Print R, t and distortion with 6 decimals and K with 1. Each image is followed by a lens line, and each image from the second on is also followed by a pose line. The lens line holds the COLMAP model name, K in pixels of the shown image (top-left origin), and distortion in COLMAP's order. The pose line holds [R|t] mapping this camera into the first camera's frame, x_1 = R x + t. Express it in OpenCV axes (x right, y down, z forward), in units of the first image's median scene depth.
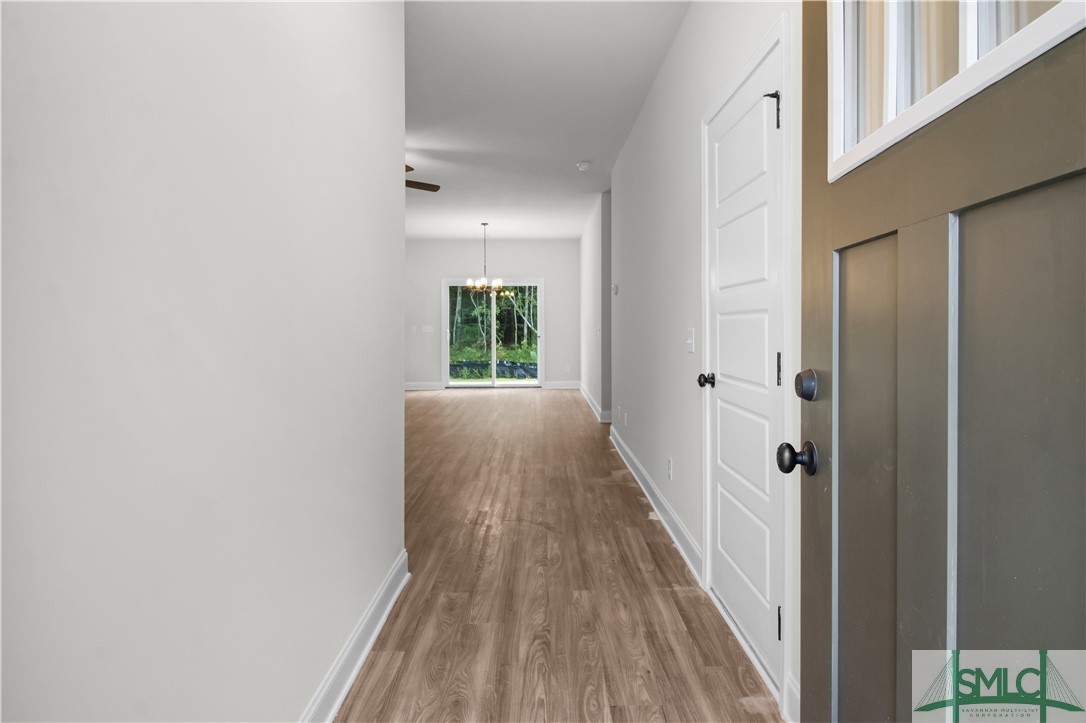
lens RADIAL K [[617.5, 0, 551.4], [0, 617.5, 321.0], [0, 0, 1]] dist [-0.008960, 0.000197]
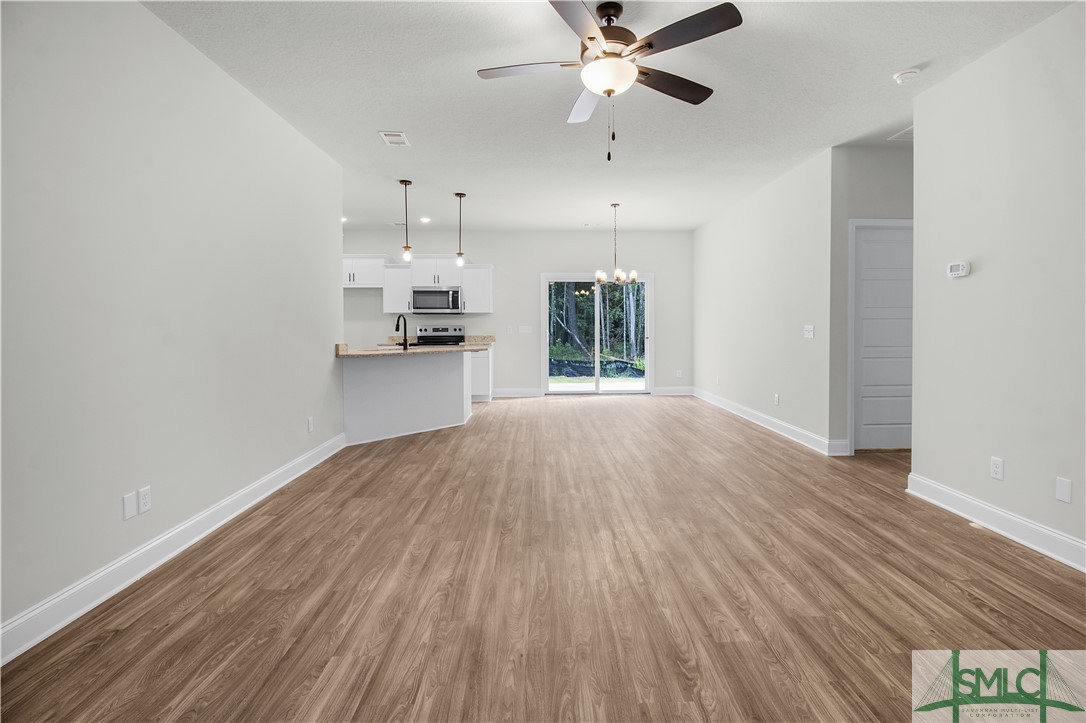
lens RADIAL K [[511.0, 0, 551.2], [0, 511.0, 332.9], [0, 0, 1]] dist [-0.006265, -0.009030]
pose [[0.999958, 0.001700, 0.009032, -0.329463], [-0.001896, 0.999762, 0.021754, 0.003112], [-0.008993, -0.021770, 0.999723, 0.490521]]
